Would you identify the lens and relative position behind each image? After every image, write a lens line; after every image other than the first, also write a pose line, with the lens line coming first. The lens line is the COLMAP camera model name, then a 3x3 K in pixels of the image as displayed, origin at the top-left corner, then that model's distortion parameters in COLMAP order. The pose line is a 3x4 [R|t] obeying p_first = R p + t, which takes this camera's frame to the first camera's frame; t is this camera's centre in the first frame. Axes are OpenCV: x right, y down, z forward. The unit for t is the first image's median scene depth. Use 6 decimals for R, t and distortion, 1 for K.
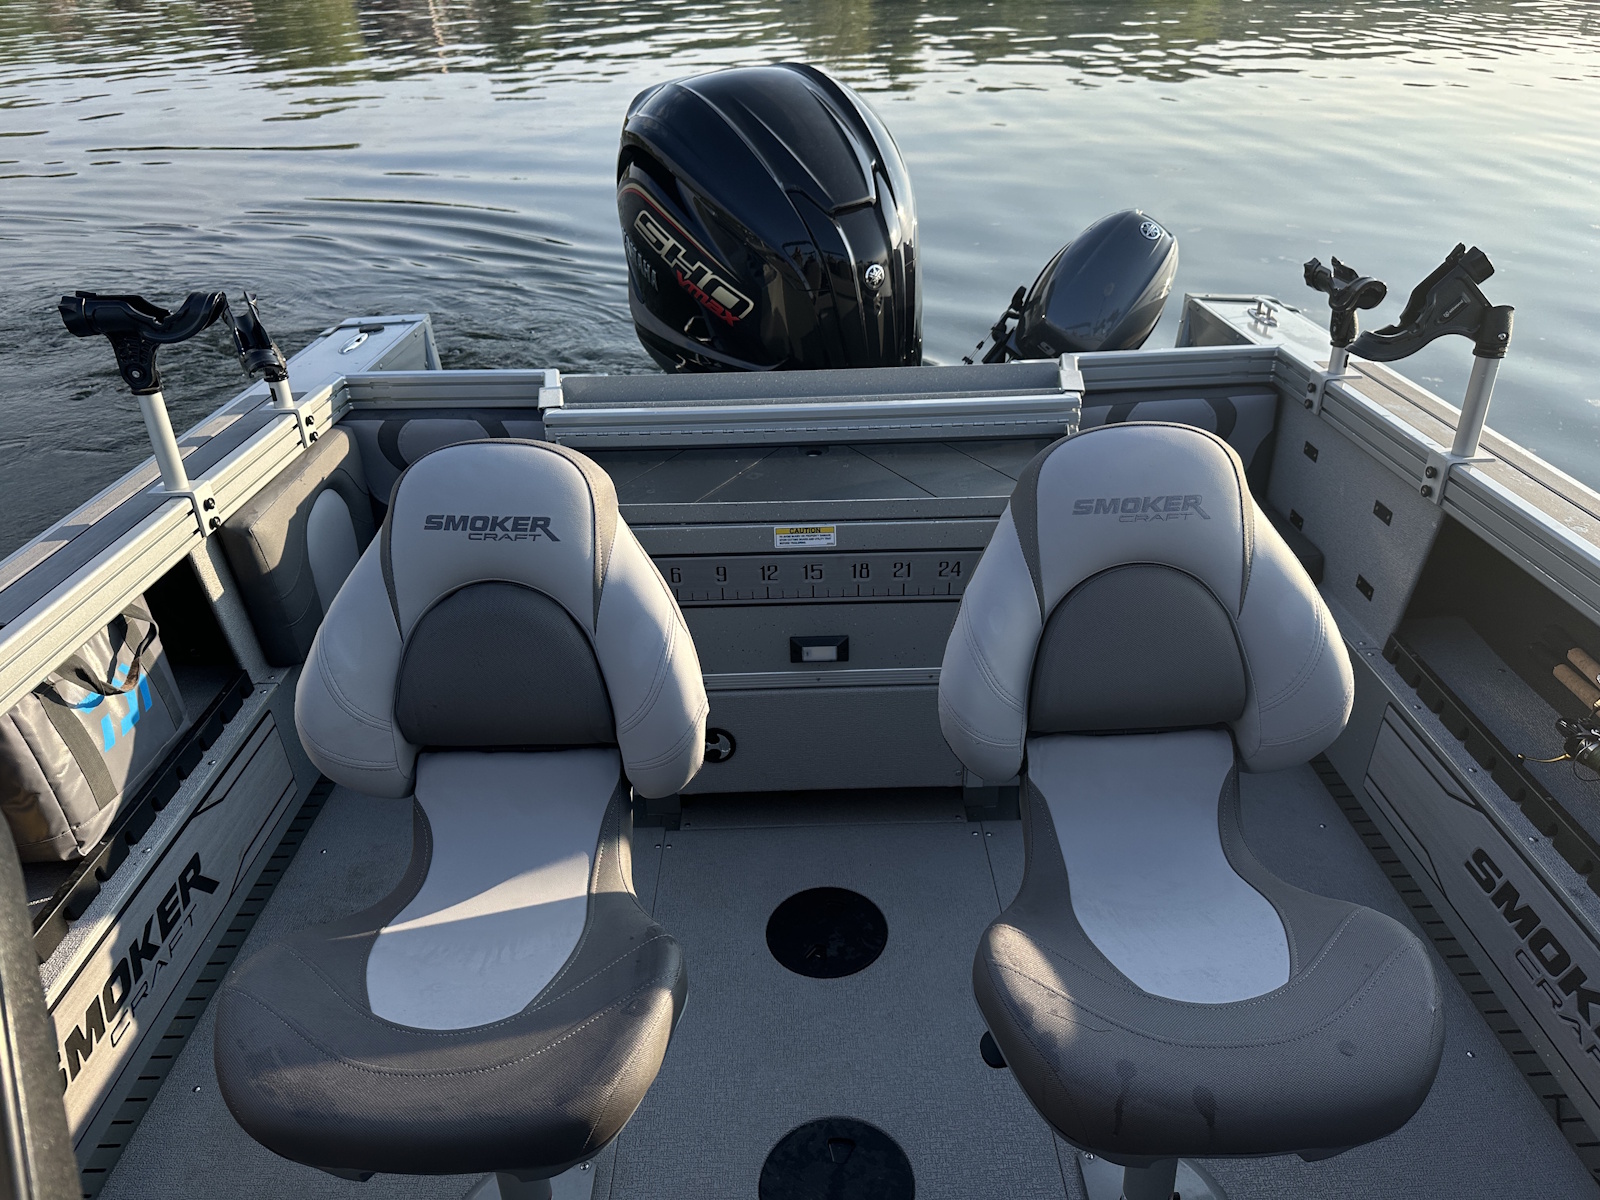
lens RADIAL K [[1111.9, 0, 796.7], [0, 1111.9, 632.5], [0, 0, 1]] dist [0.004875, -0.064425]
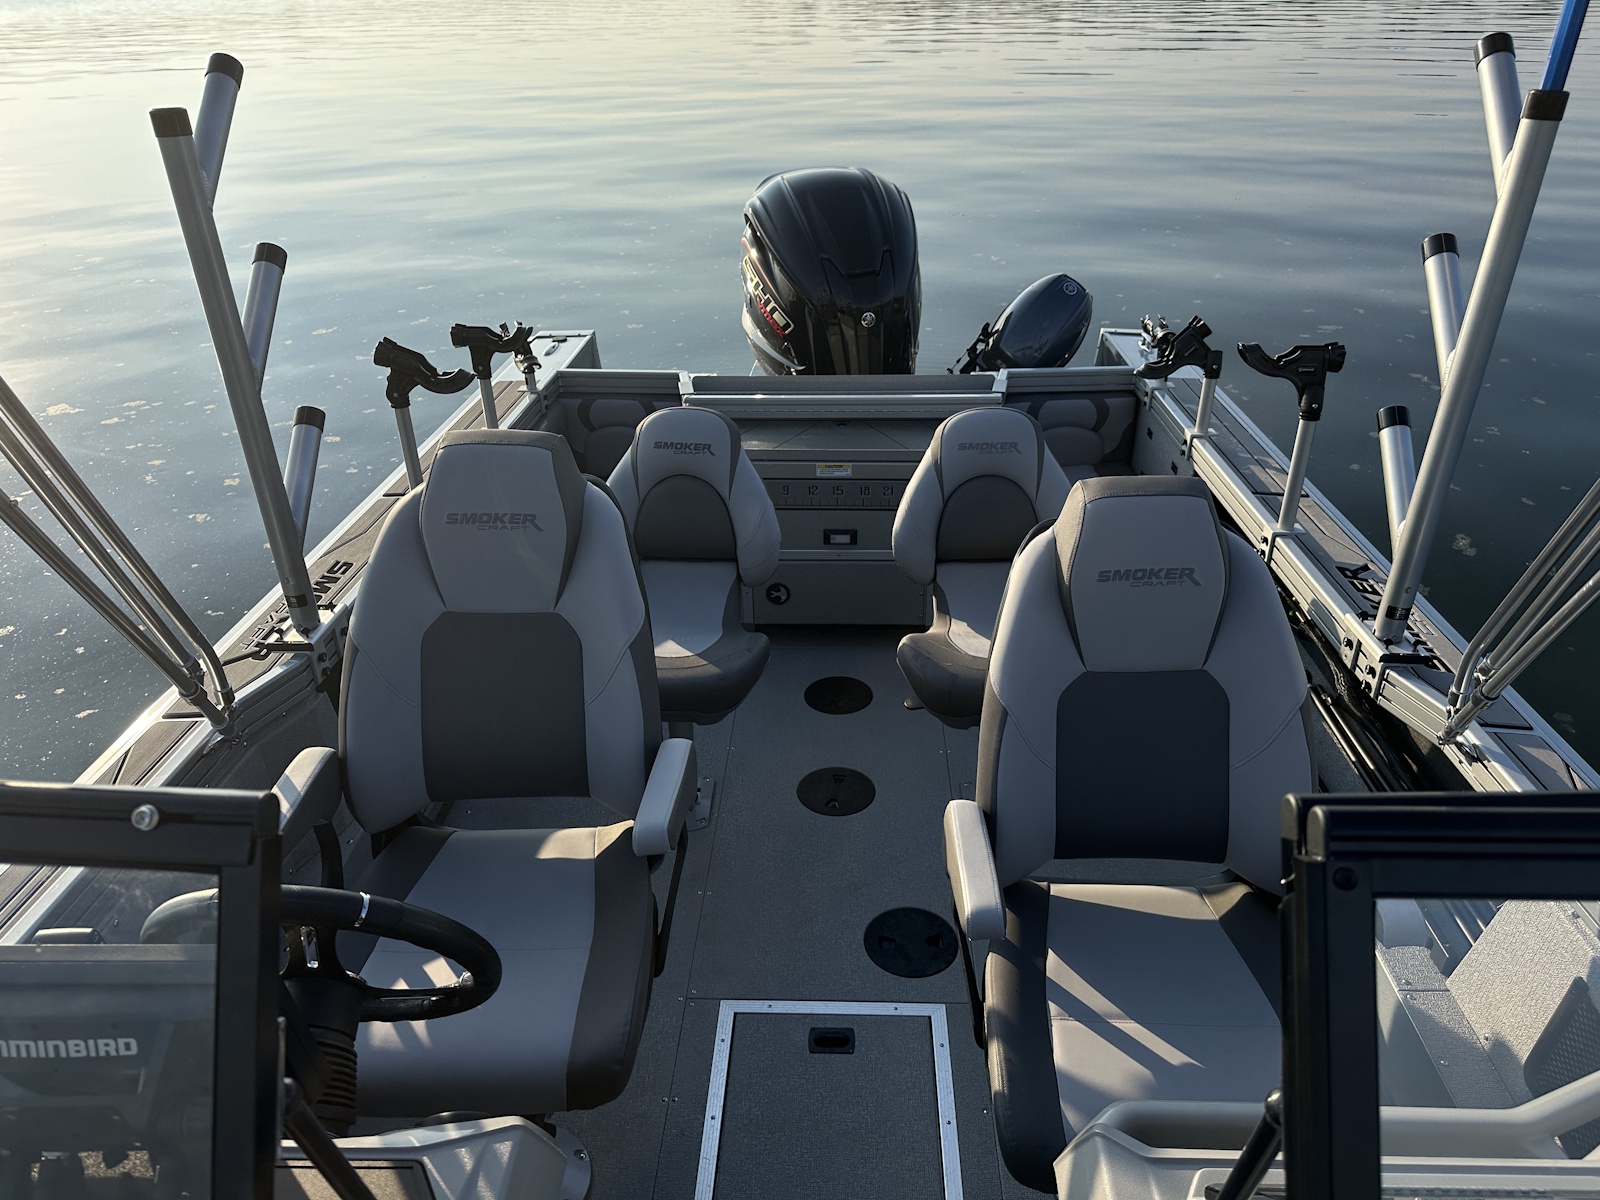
lens RADIAL K [[1111.9, 0, 796.7], [0, 1111.9, 632.5], [0, 0, 1]] dist [0.004875, -0.064425]
pose [[0.998645, 0.034923, -0.038582, 0.021625], [-0.034826, 0.999388, 0.003168, 0.140202], [0.038670, -0.001820, 0.999250, -0.642642]]
